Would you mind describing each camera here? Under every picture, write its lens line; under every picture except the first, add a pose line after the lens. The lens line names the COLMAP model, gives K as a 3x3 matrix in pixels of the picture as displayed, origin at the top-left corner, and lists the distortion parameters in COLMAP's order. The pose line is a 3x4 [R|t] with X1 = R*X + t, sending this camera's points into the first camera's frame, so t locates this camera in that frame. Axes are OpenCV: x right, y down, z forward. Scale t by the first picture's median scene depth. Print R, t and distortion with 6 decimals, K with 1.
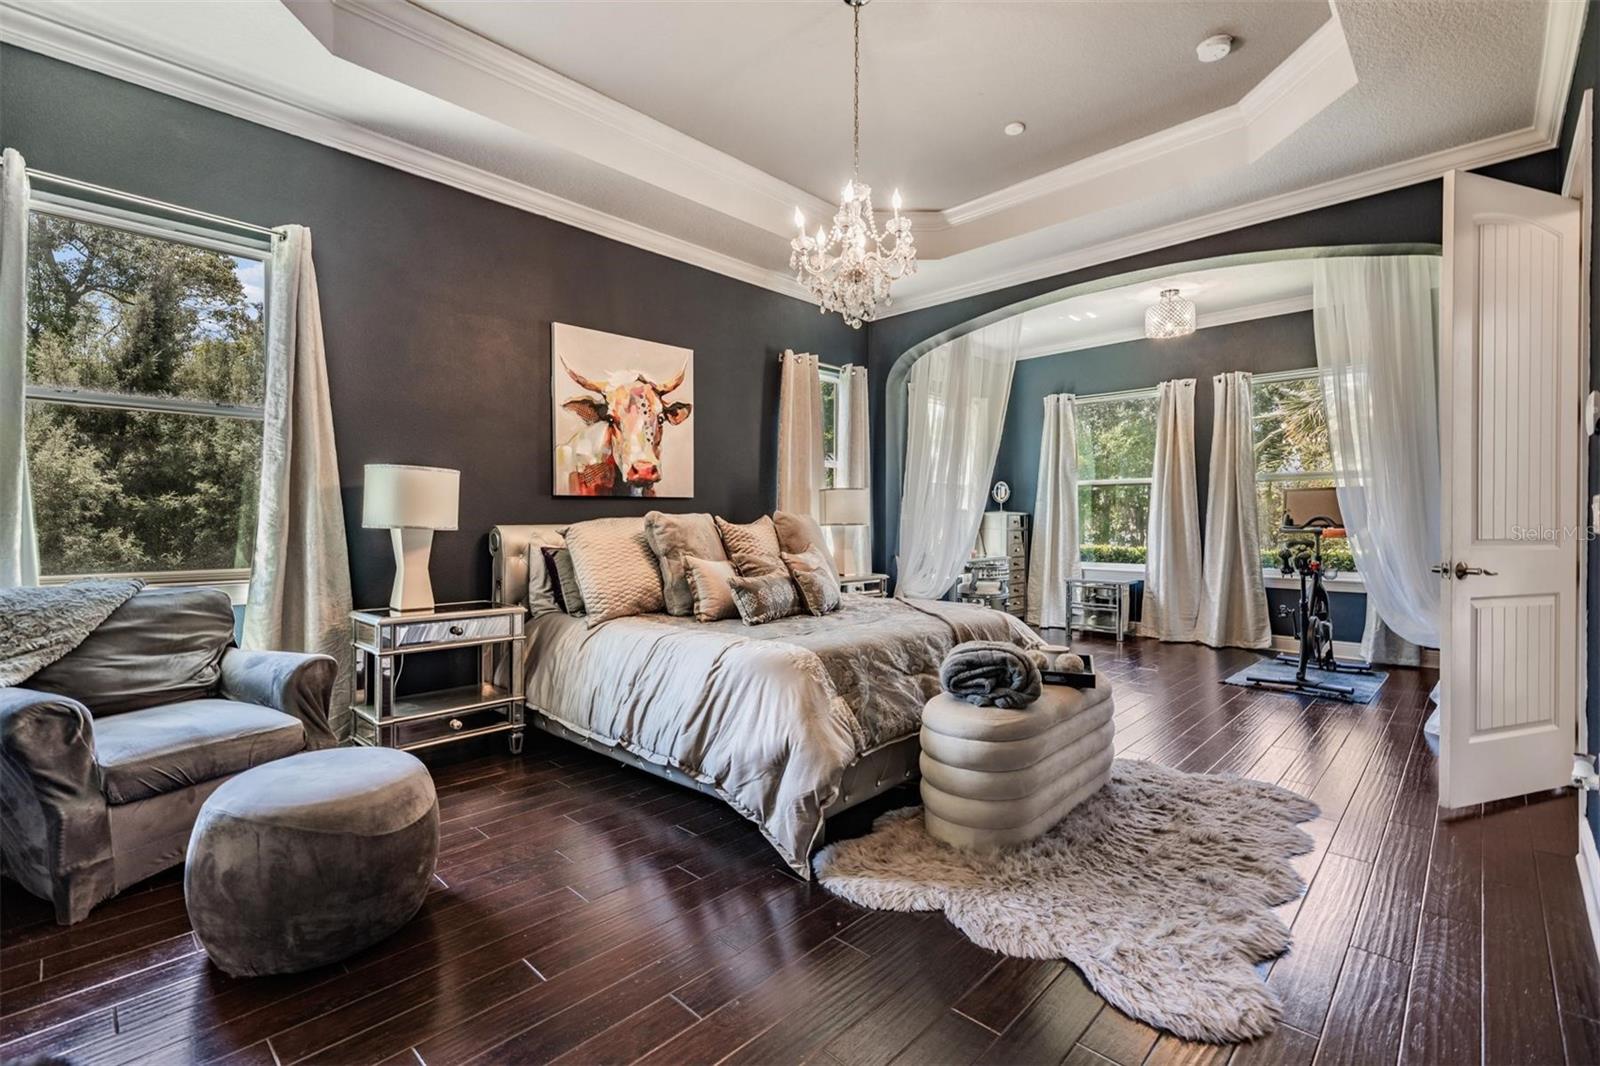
lens RADIAL K [[709.0, 0, 801.2], [0, 709.0, 526.9], [0, 0, 1]] dist [-0.001415, -0.000292]
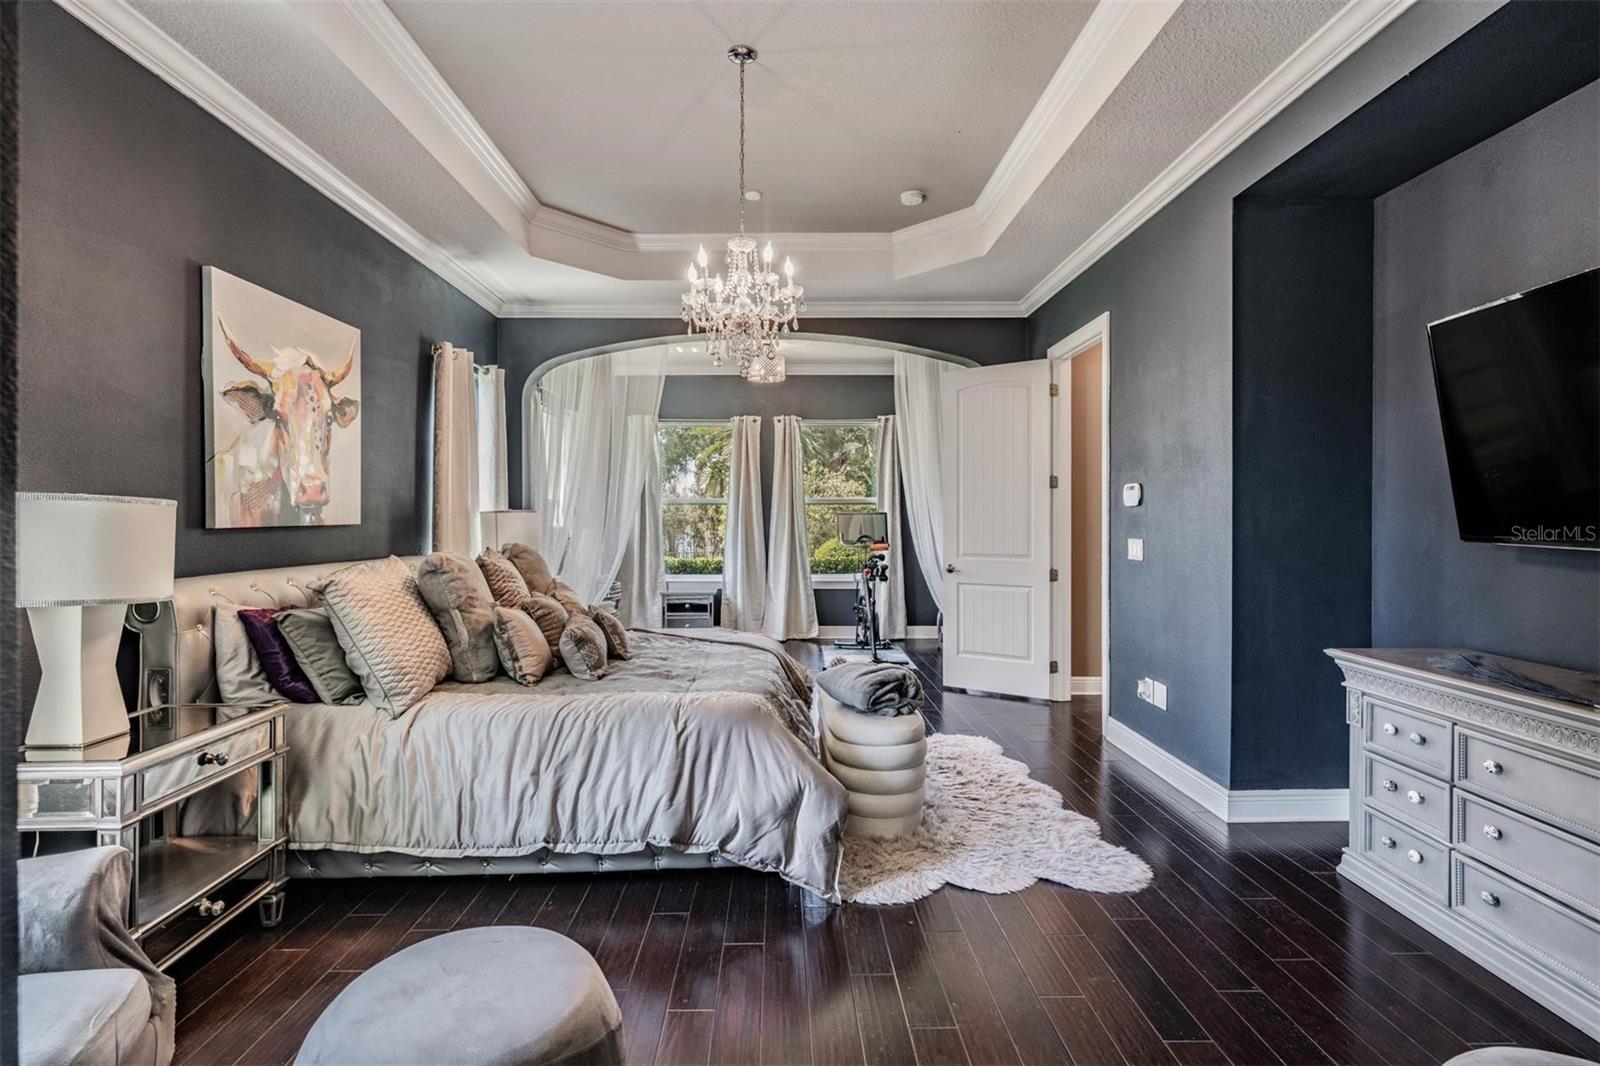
lens RADIAL K [[740.8, 0, 796.3], [0, 740.8, 523.5], [0, 0, 1]] dist [0.003717, -0.000006]
pose [[0.709082, -0.002865, 0.705121, -0.430190], [0.005022, 0.999987, -0.000988, -0.043756], [-0.705109, 0.004242, 0.709087, 0.121669]]
